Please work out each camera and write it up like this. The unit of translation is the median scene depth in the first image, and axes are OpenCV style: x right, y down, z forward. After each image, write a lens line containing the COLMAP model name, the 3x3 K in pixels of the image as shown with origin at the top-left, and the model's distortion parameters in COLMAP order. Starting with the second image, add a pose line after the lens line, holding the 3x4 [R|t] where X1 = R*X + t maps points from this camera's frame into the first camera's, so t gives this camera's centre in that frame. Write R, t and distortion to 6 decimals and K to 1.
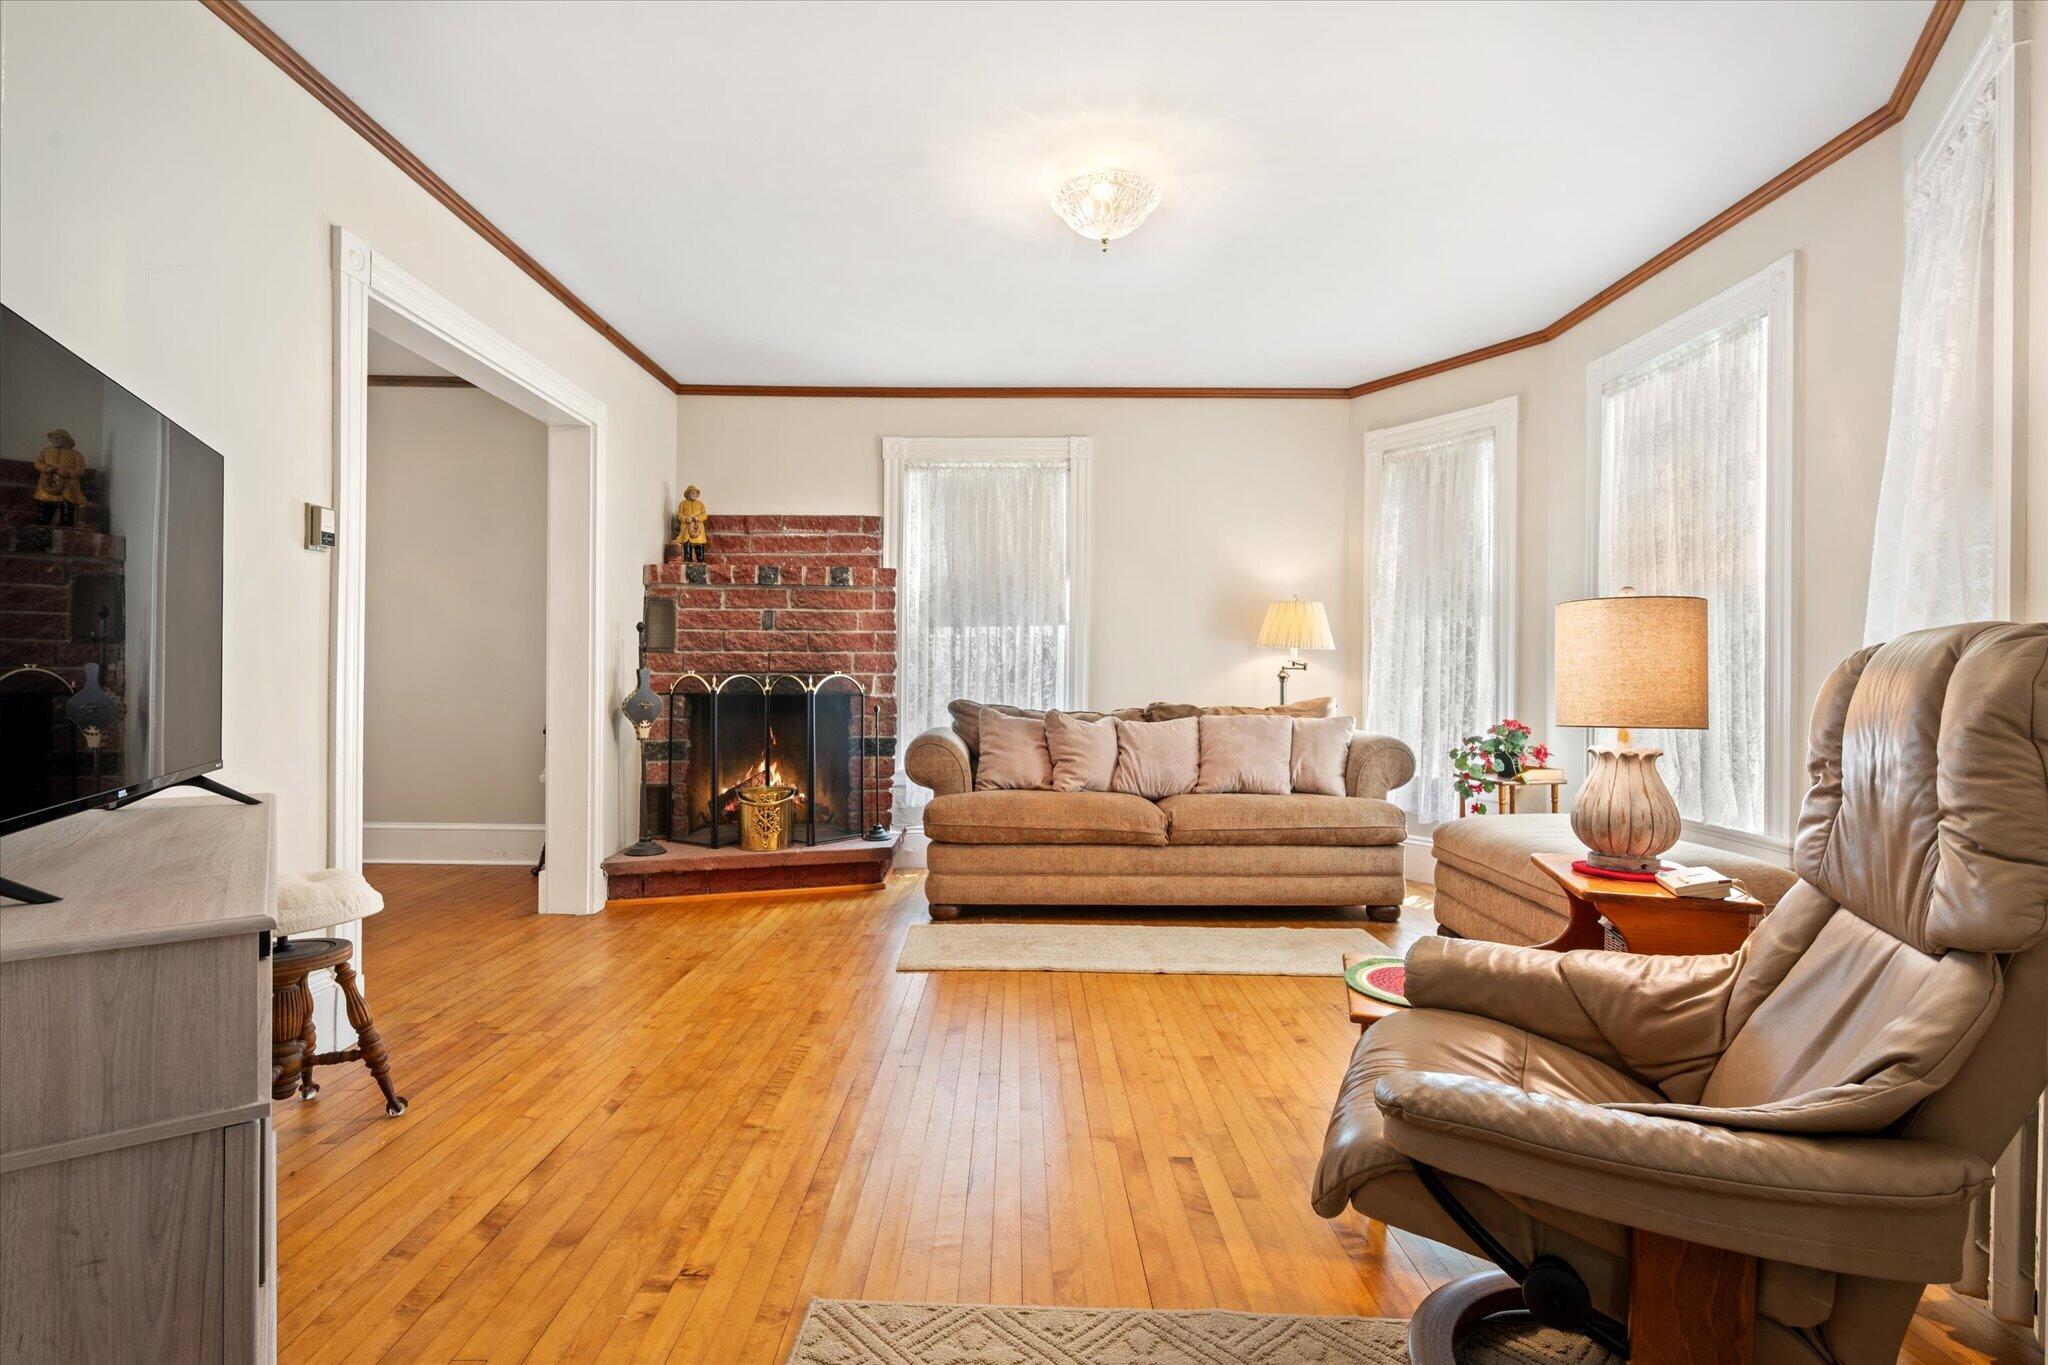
lens RADIAL K [[988.8, 0, 1022.8], [0, 988.8, 680.4], [0, 0, 1]] dist [0.002833, -0.000092]
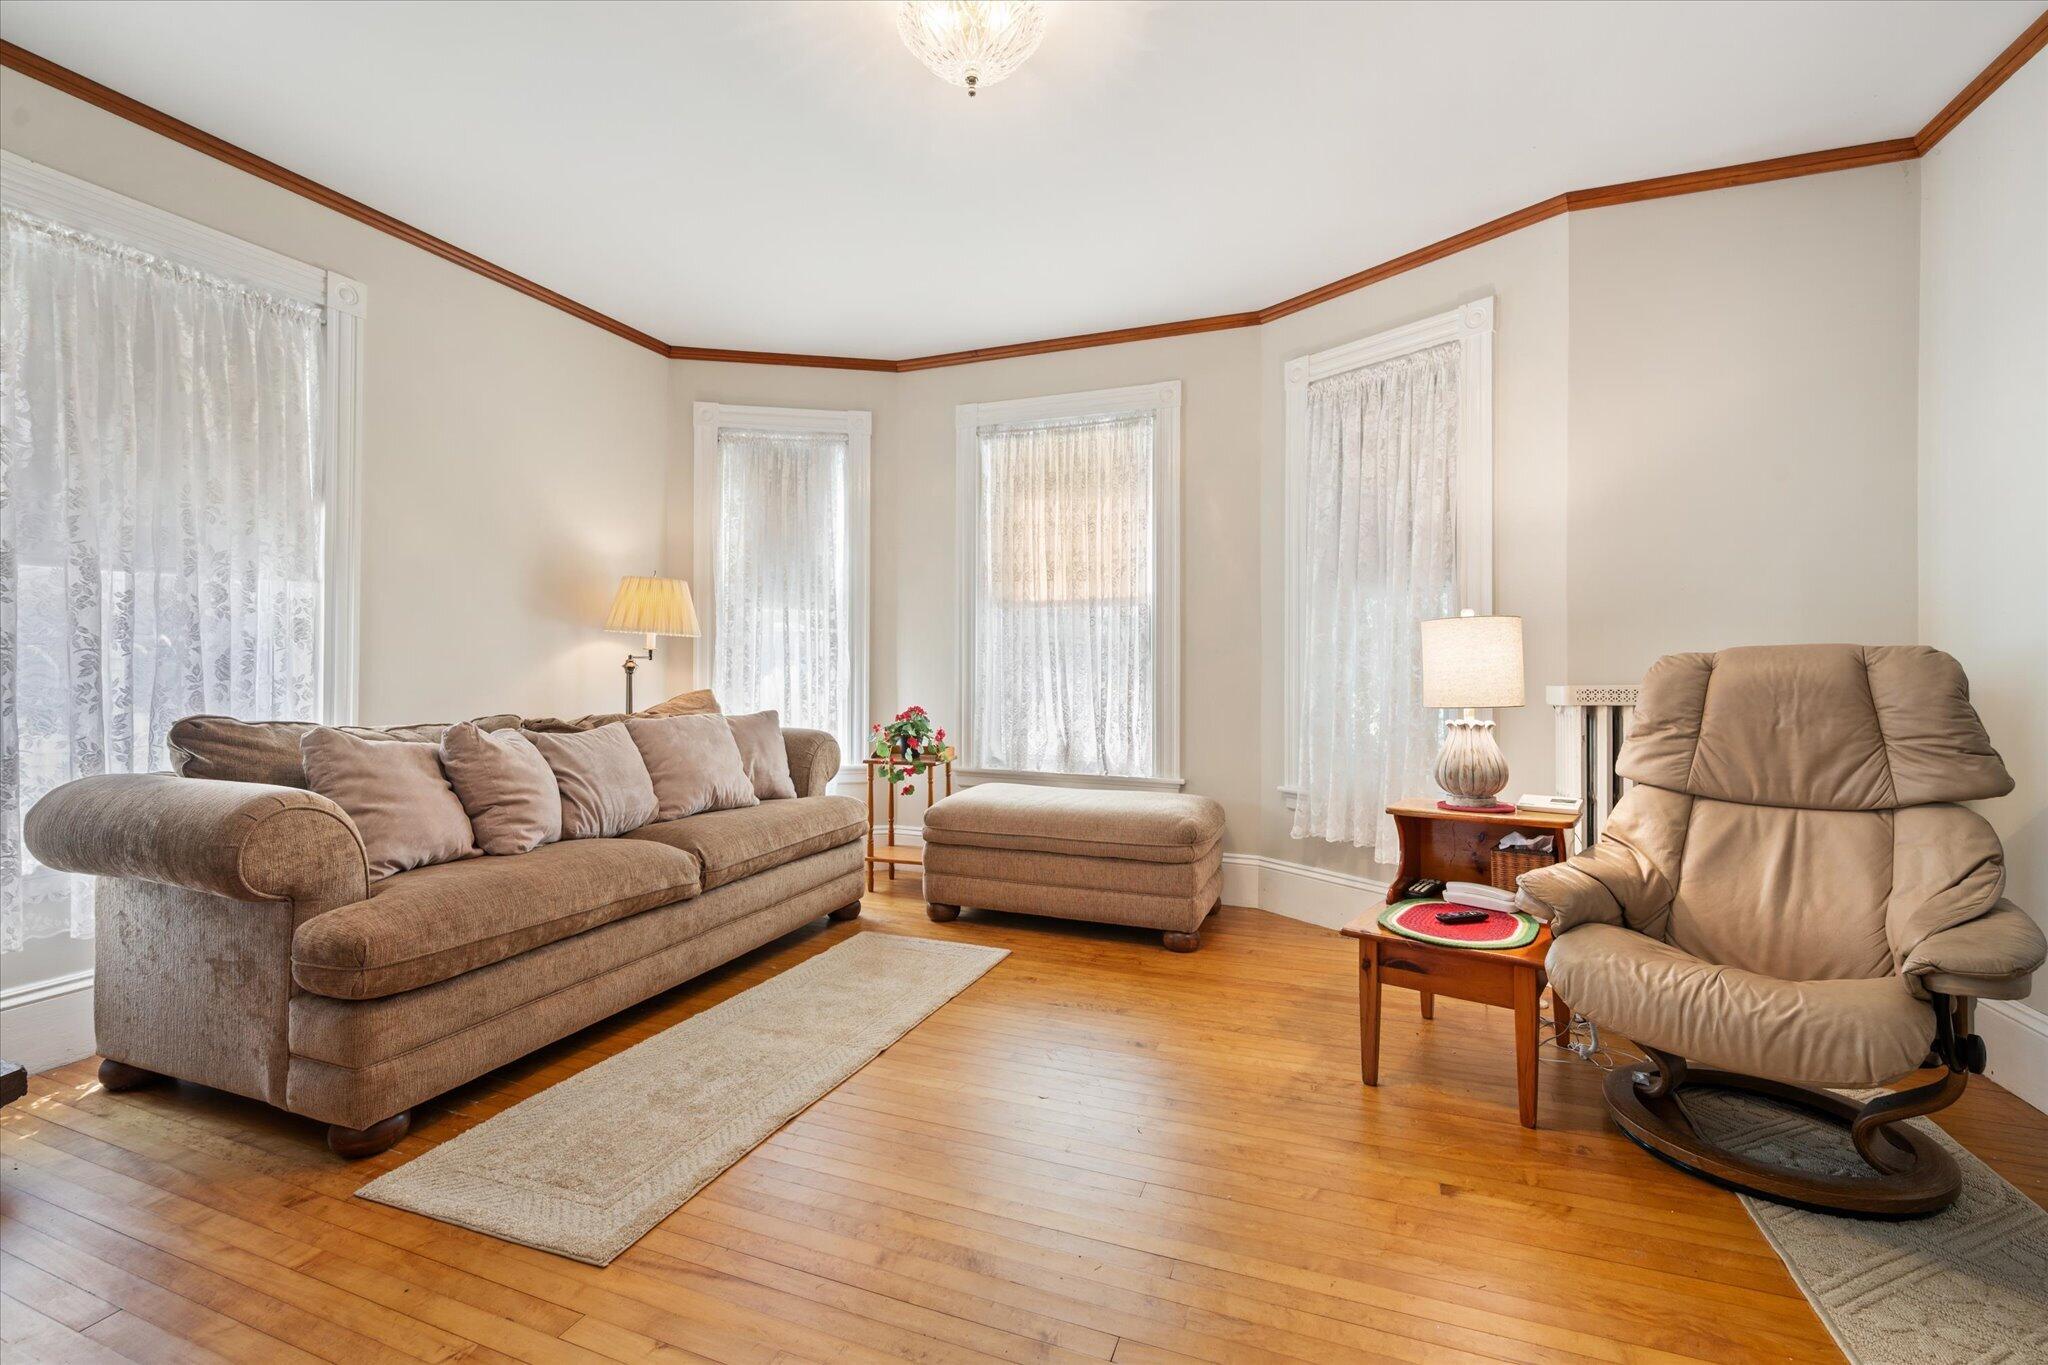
lens RADIAL K [[871.2, 0, 1020.6], [0, 871.2, 669.8], [0, 0, 1]] dist [-0.001704, -0.000713]
pose [[0.369893, -0.005909, 0.929055, -0.347800], [0.003223, 0.999982, 0.005077, -0.005389], [-0.929069, 0.001117, 0.369906, 0.495553]]
